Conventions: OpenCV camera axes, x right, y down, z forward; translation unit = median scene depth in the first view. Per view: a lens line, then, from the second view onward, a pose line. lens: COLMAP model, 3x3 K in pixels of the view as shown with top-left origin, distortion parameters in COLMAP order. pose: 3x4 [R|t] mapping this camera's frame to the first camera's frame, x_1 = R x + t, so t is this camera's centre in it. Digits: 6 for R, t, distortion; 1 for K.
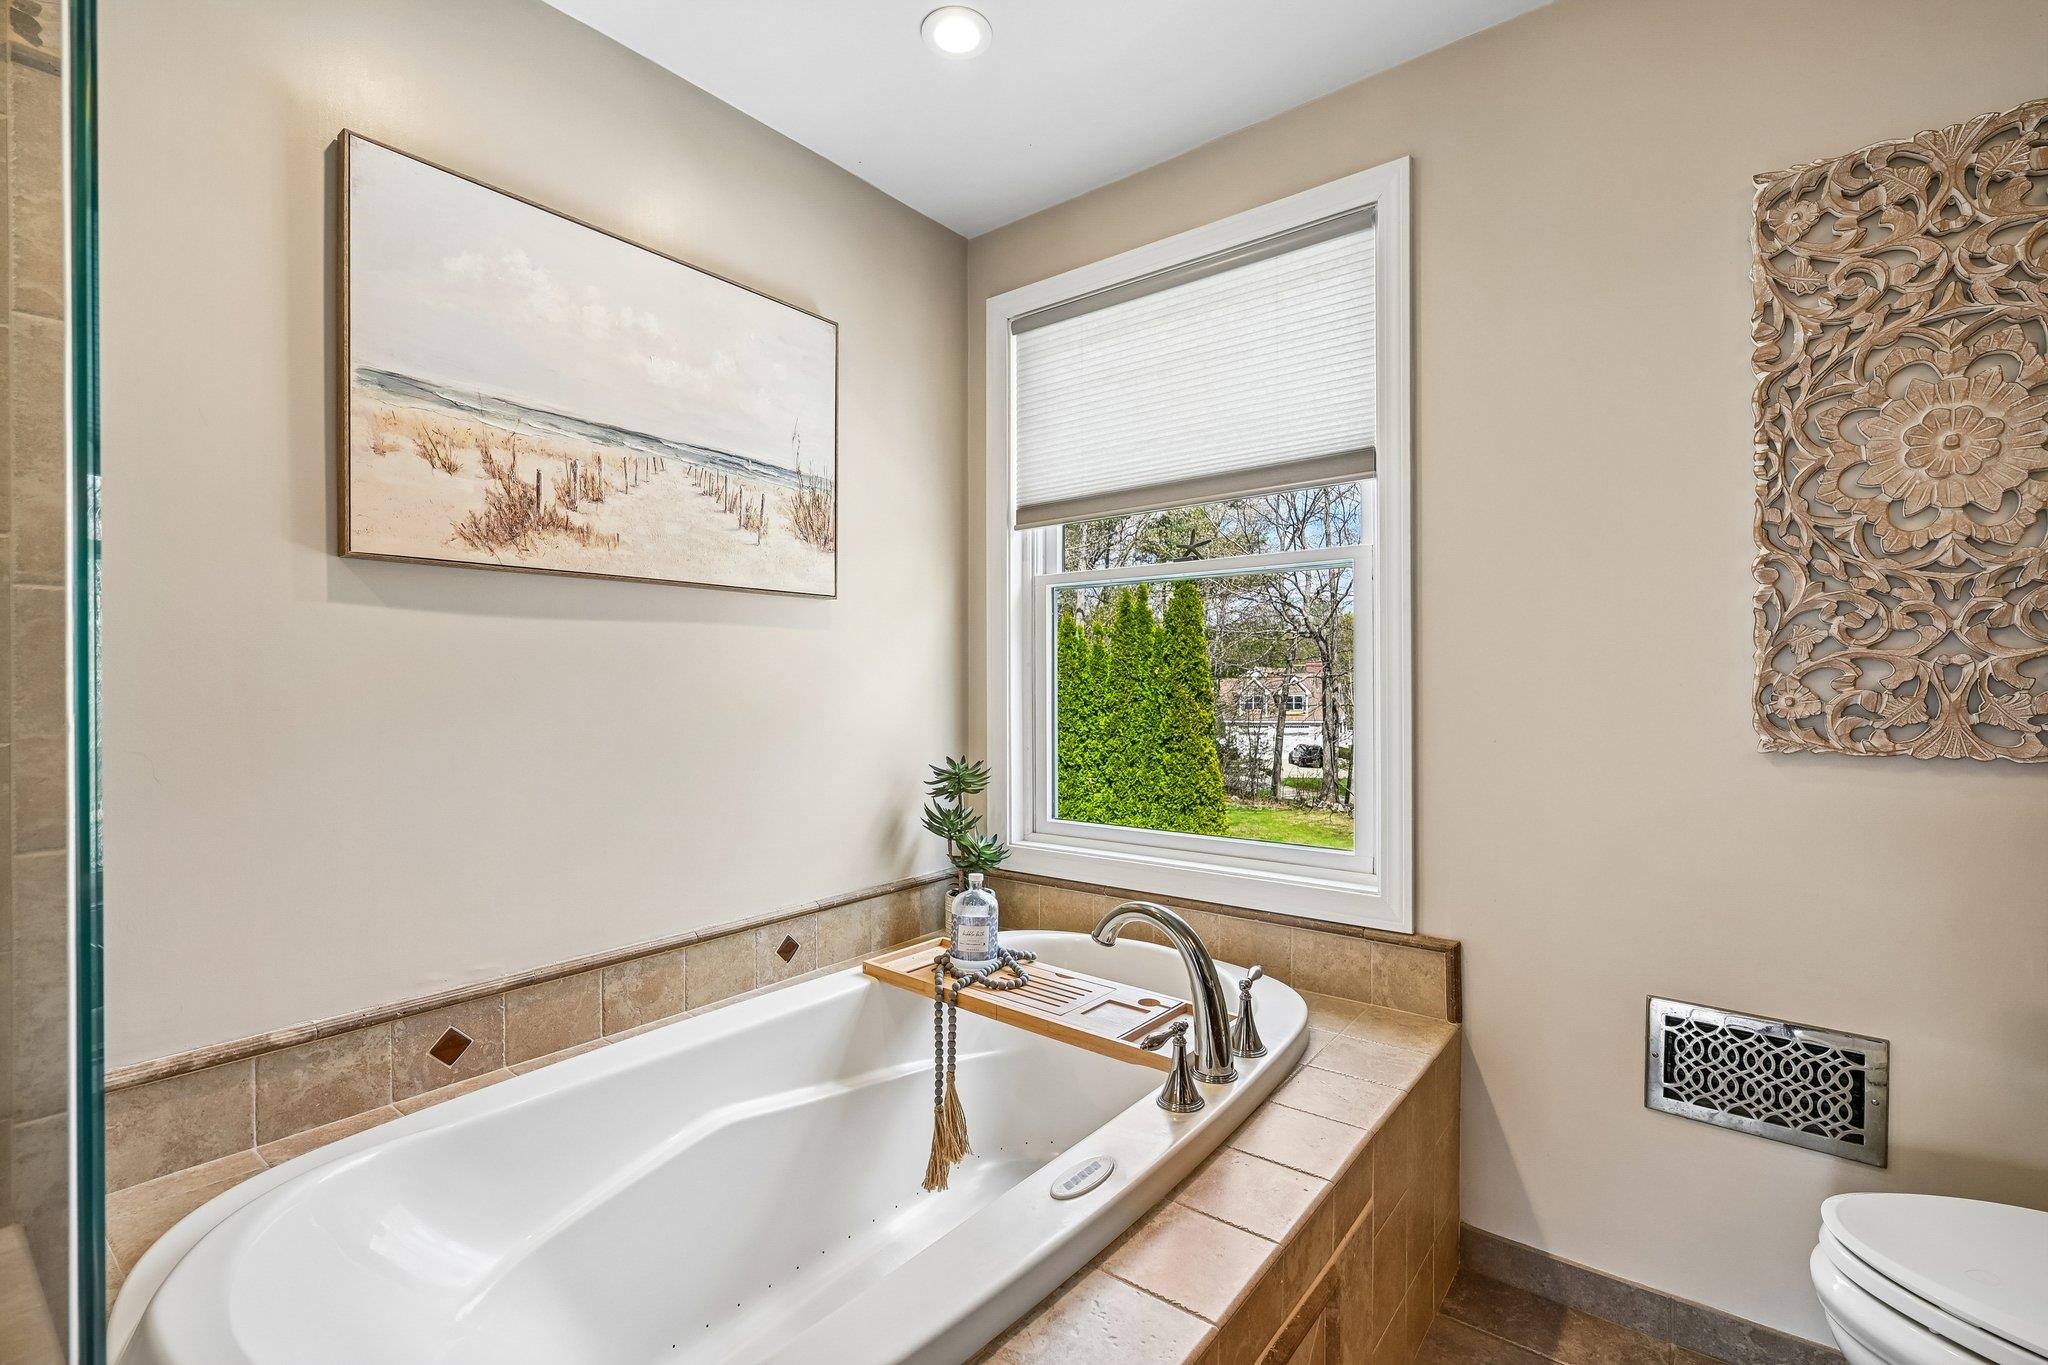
lens RADIAL K [[916.2, 0, 1018.2], [0, 916.2, 683.0], [0, 0, 1]] dist [0.002125, -0.000882]
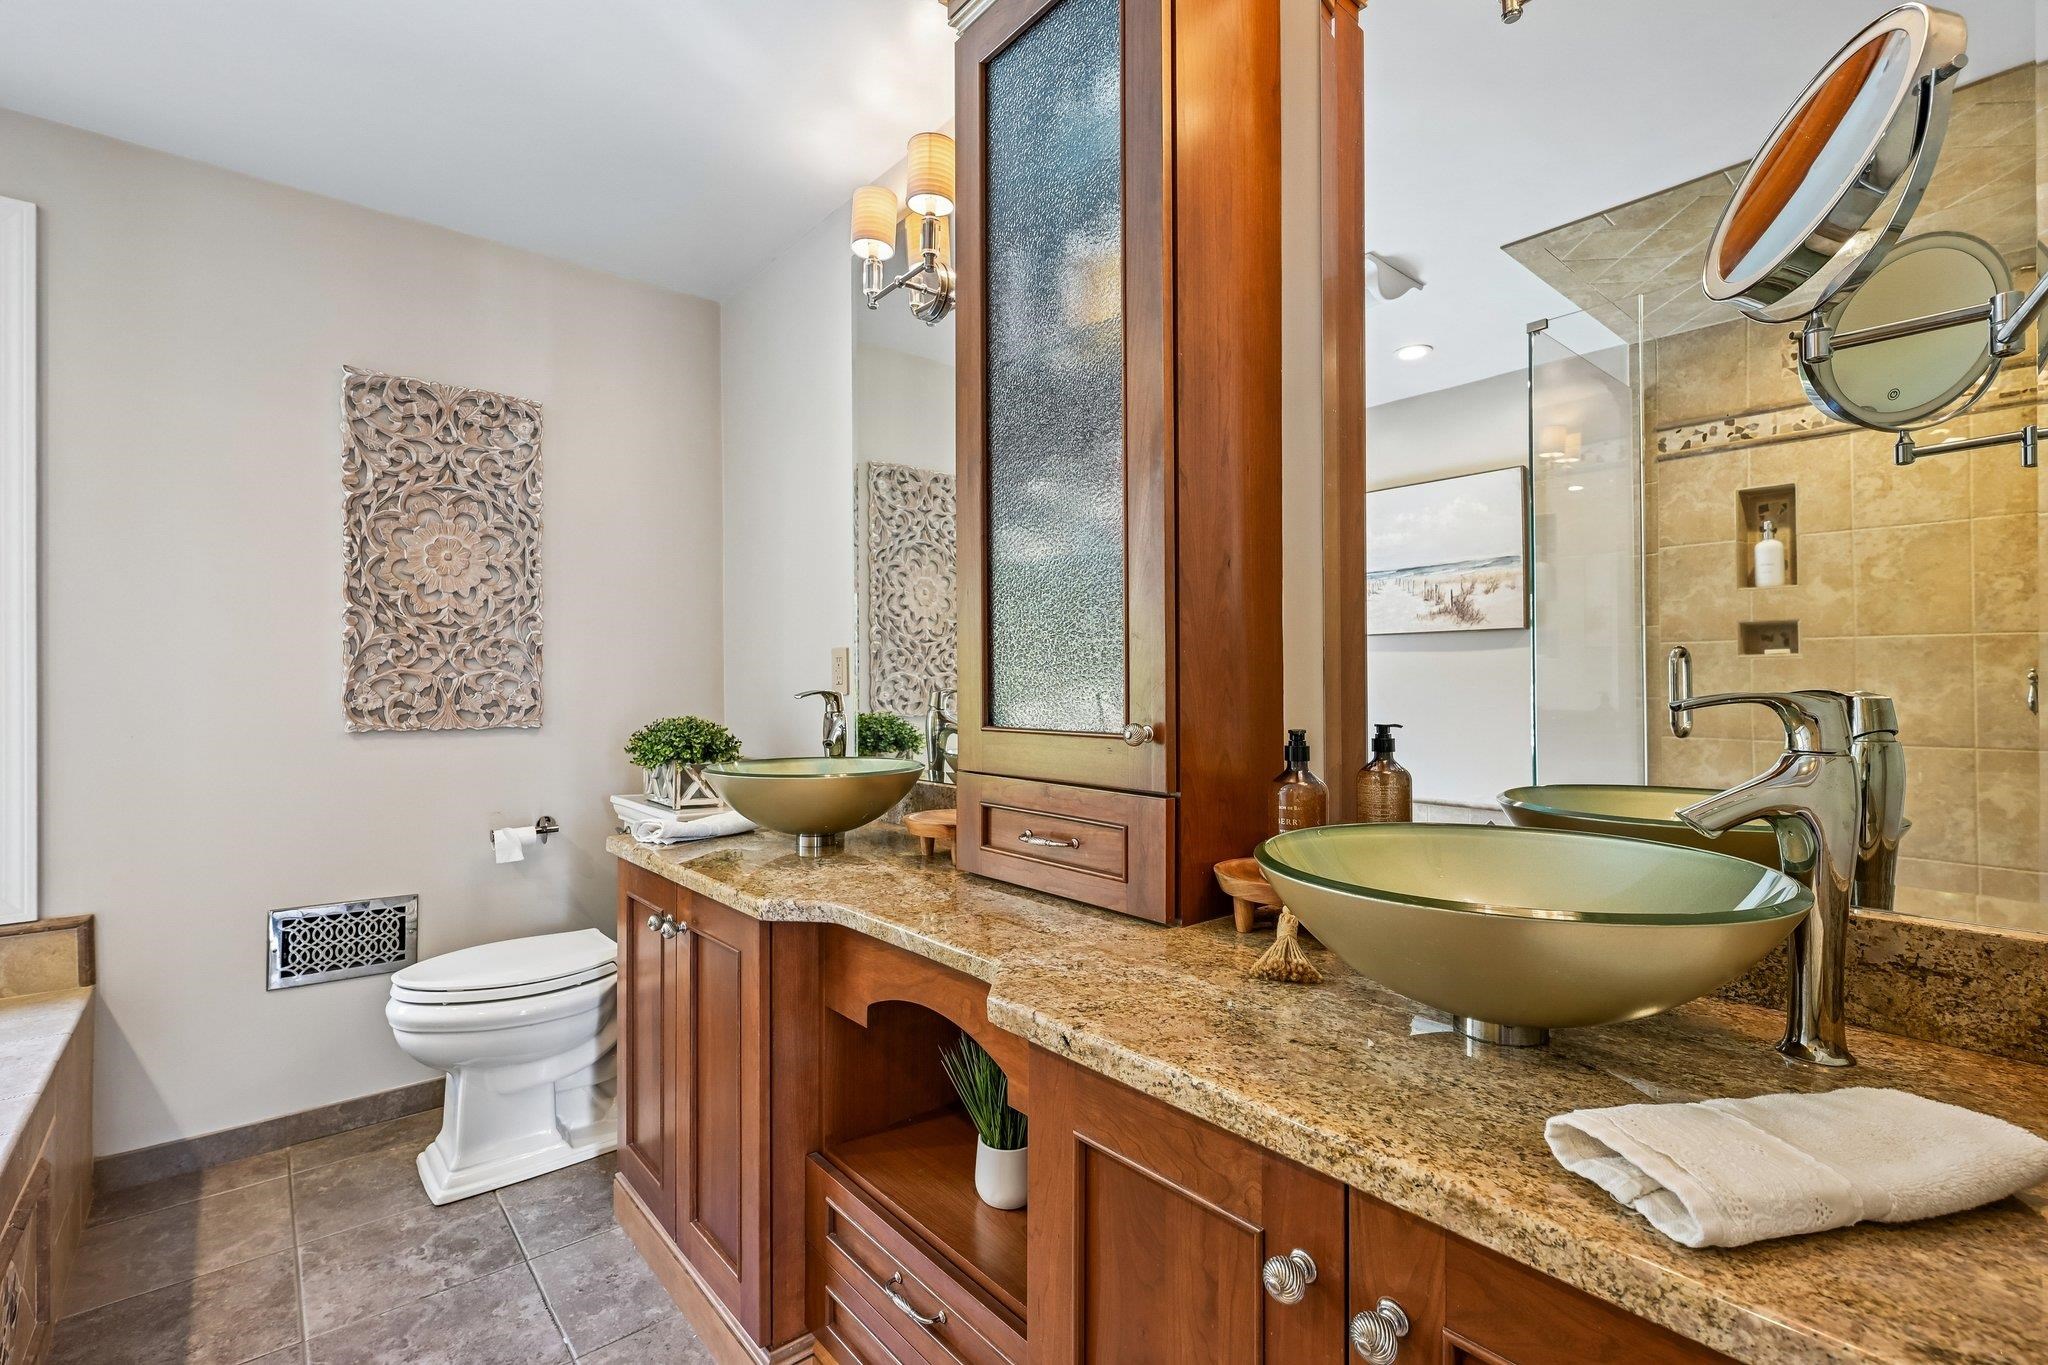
lens RADIAL K [[916.2, 0, 1025.1], [0, 916.2, 682.4], [0, 0, 1]] dist [0.002125, -0.000882]
pose [[0.196976, 0.008289, 0.980373, -0.464911], [0.005078, 0.999942, -0.009475, 0.009726], [-0.980395, 0.006845, 0.196922, -0.414771]]
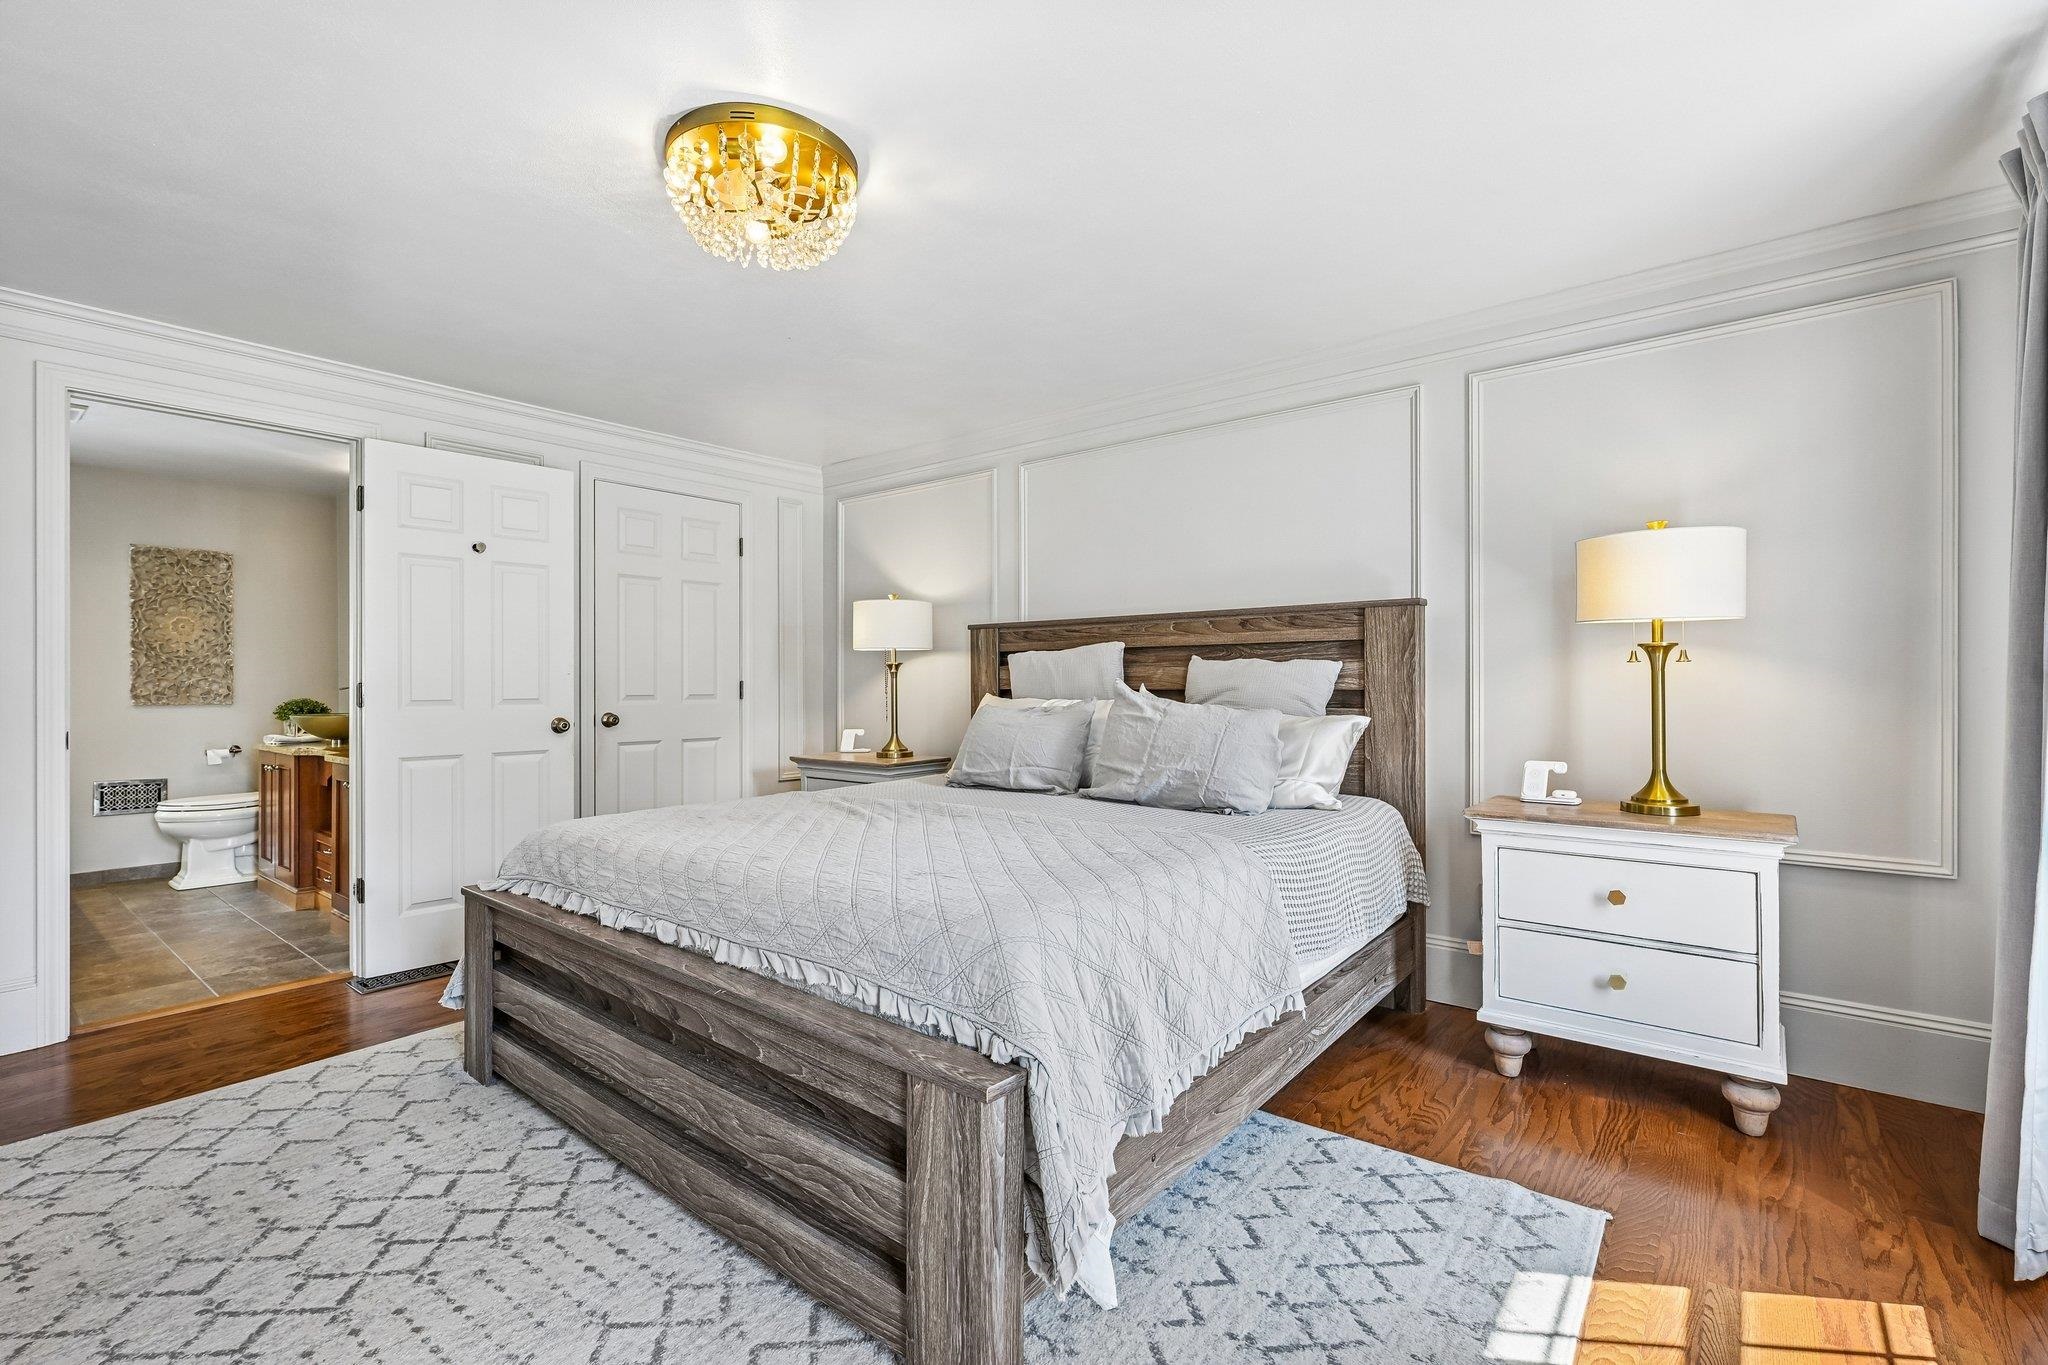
lens RADIAL K [[916.2, 0, 1025.4], [0, 916.2, 681.6], [0, 0, 1]] dist [0.002125, -0.000882]
pose [[0.010554, 0.003600, 0.999938, -2.528711], [0.002599, 0.999990, -0.003628, 0.004996], [-0.999941, 0.002637, 0.010544, -2.334979]]
